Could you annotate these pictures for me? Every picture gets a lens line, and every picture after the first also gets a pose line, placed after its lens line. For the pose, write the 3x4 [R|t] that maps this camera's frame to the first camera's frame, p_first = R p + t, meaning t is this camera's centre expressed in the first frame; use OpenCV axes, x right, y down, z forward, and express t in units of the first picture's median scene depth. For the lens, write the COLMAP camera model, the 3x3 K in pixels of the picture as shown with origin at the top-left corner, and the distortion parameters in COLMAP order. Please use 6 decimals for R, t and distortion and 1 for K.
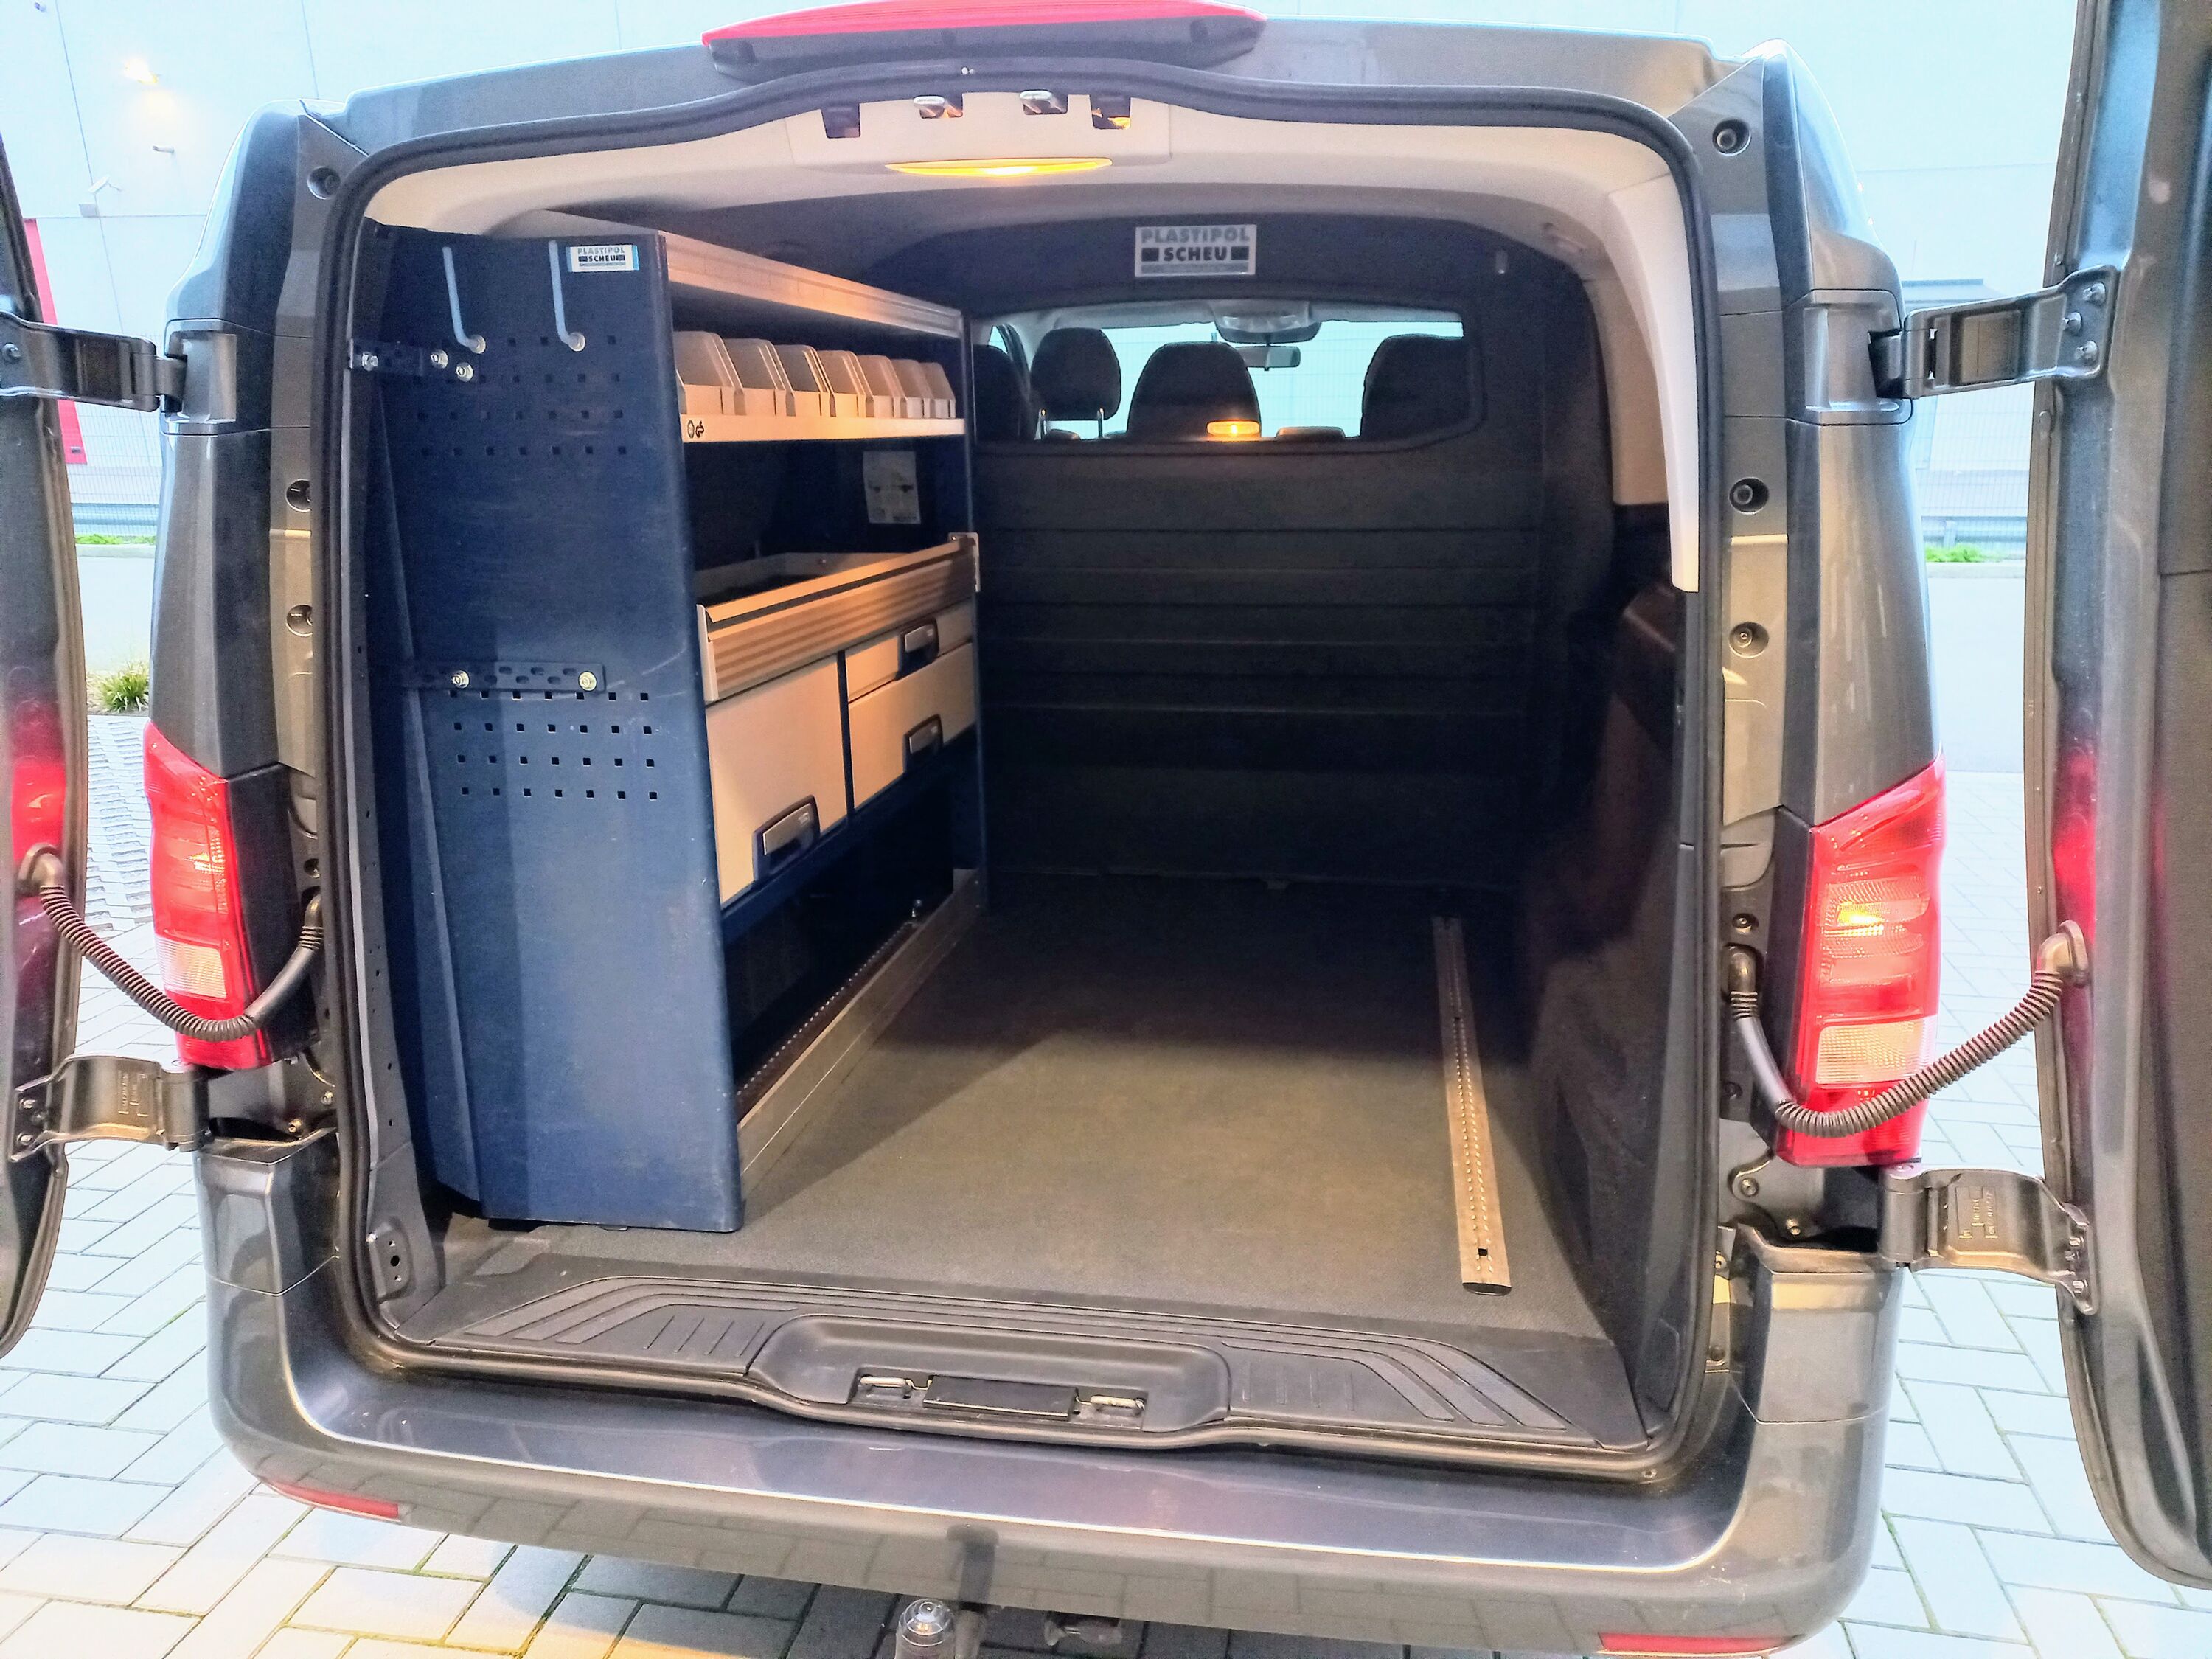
lens RADIAL K [[1617.4, 0, 1117.0], [0, 1617.4, 828.5], [0, 0, 1]] dist [0.093118, -0.072940]
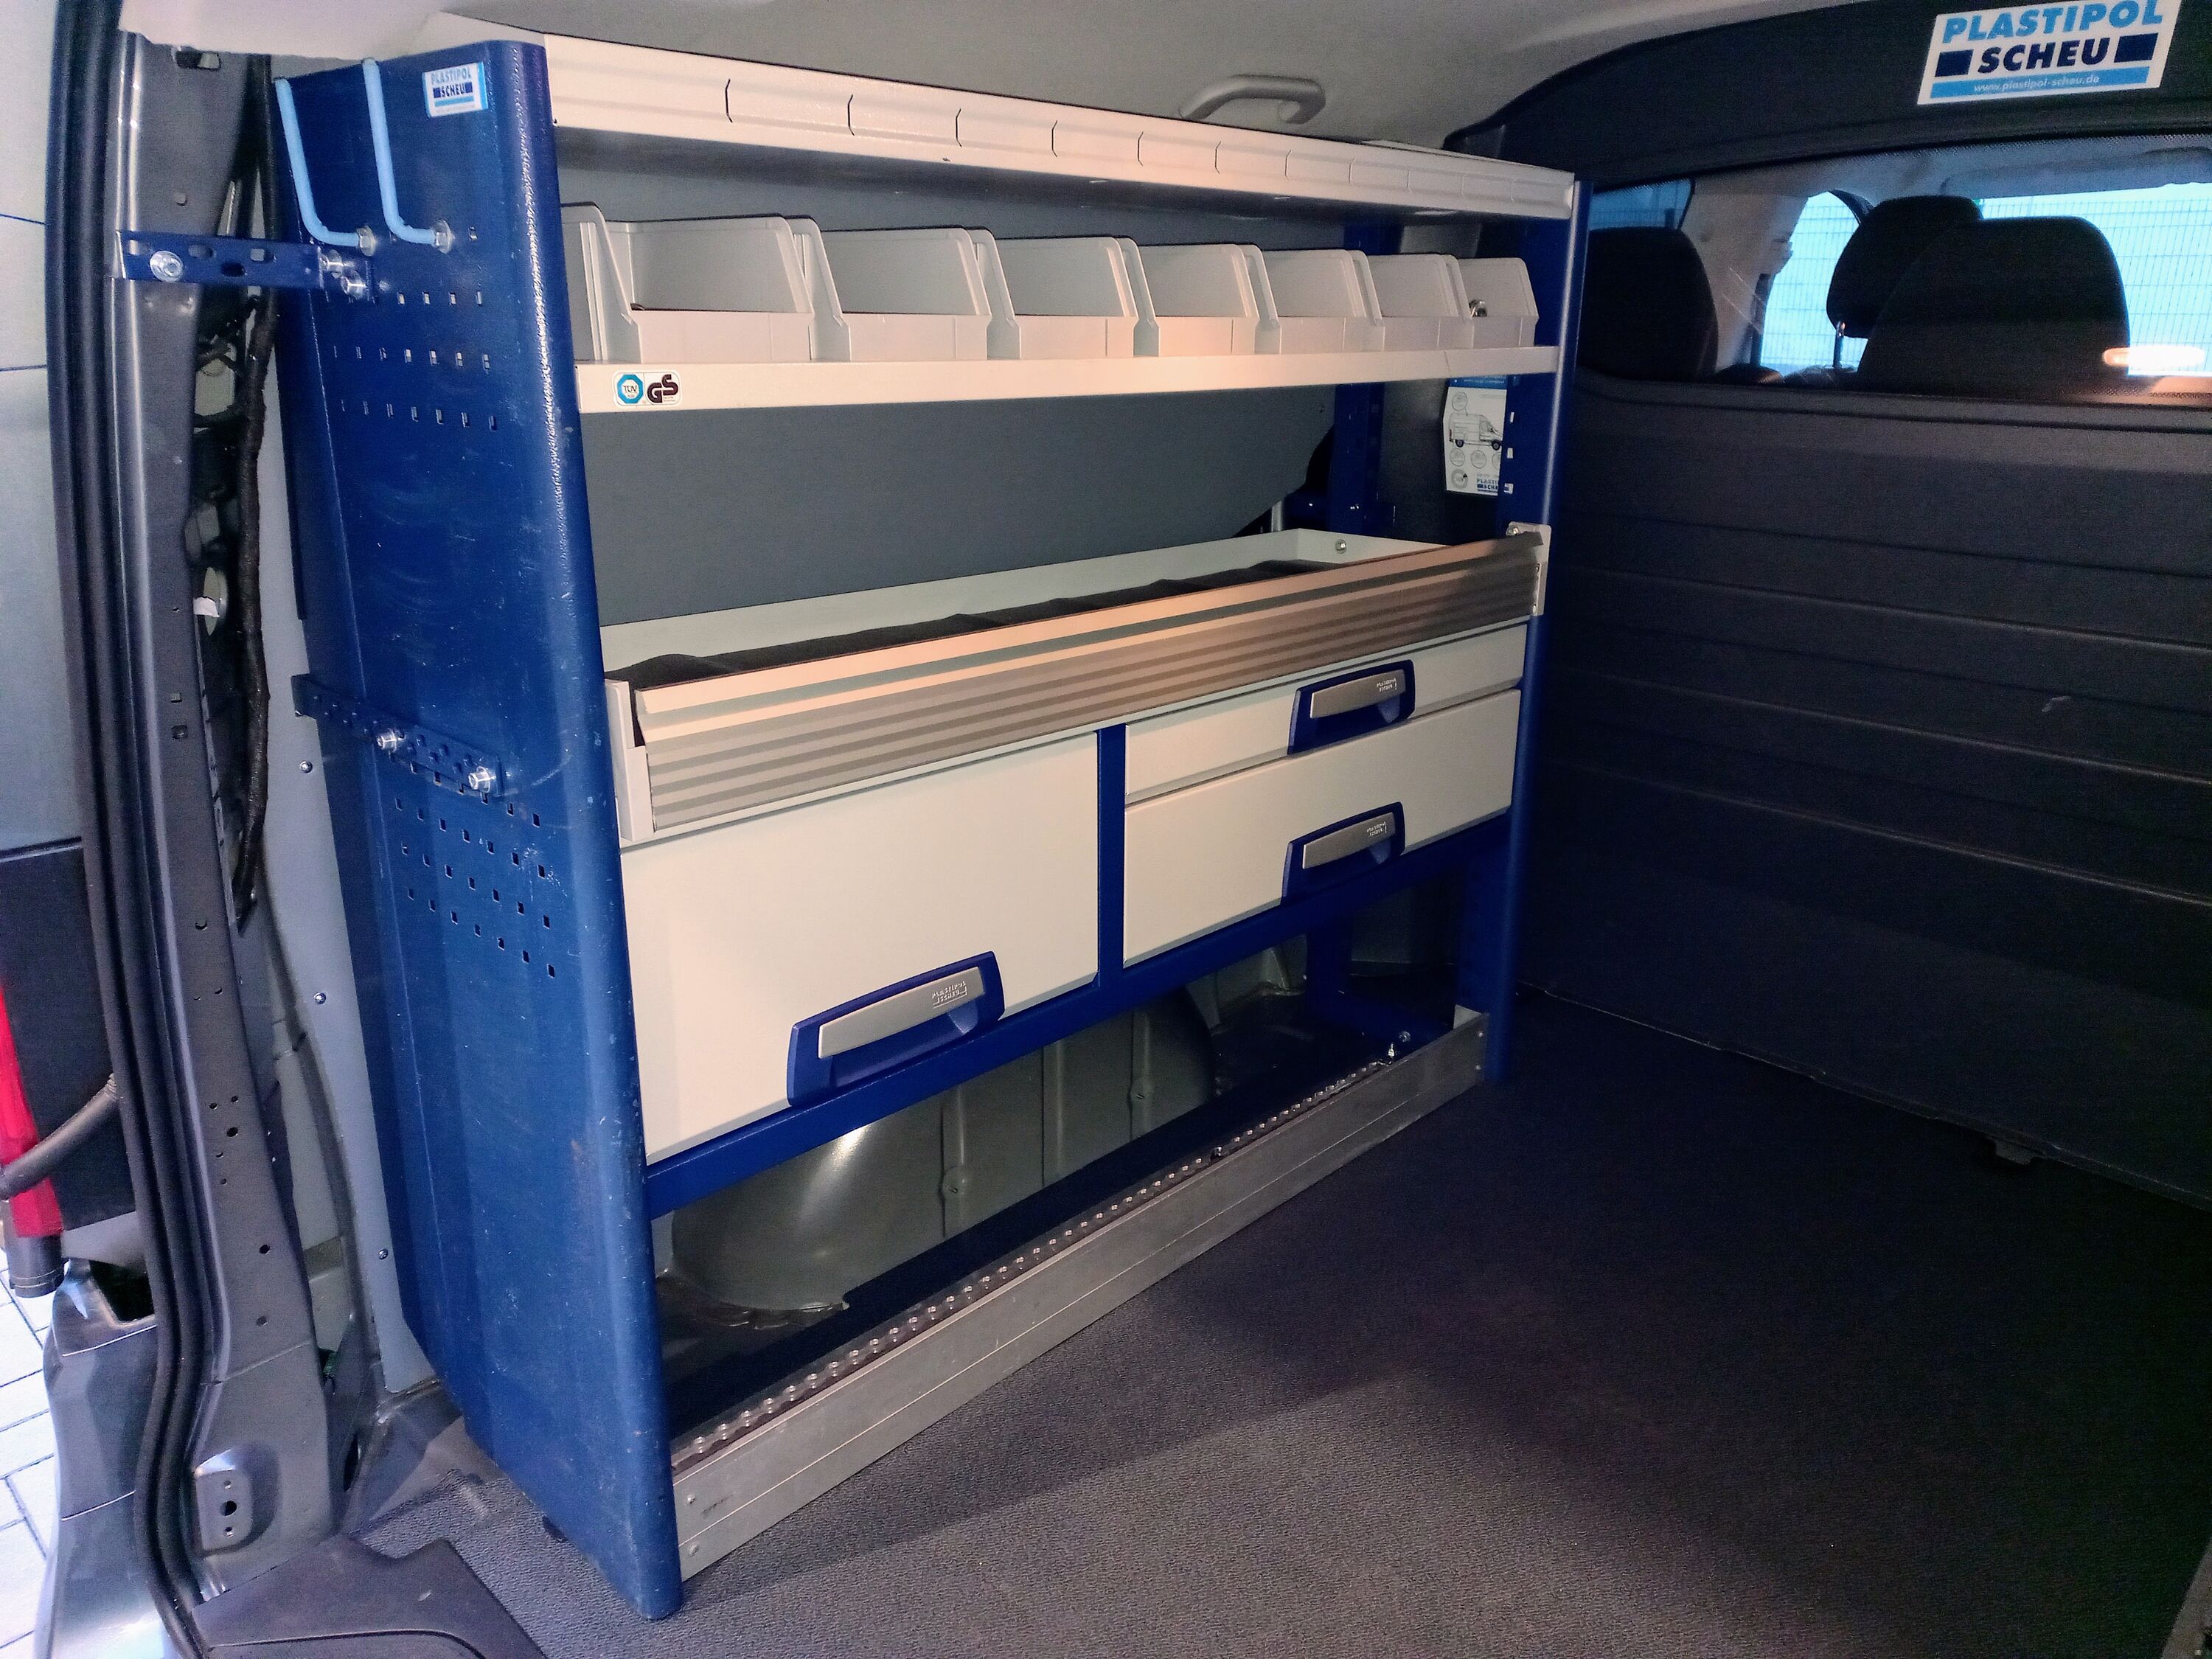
lens RADIAL K [[1589.8, 0, 1104.5], [0, 1589.8, 817.4], [0, 0, 1]] dist [0.048368, -0.014124]
pose [[0.825874, 0.192523, -0.529969, 0.133794], [-0.157233, 0.981254, 0.111438, -0.116666], [0.541489, -0.008705, 0.840663, 0.385201]]
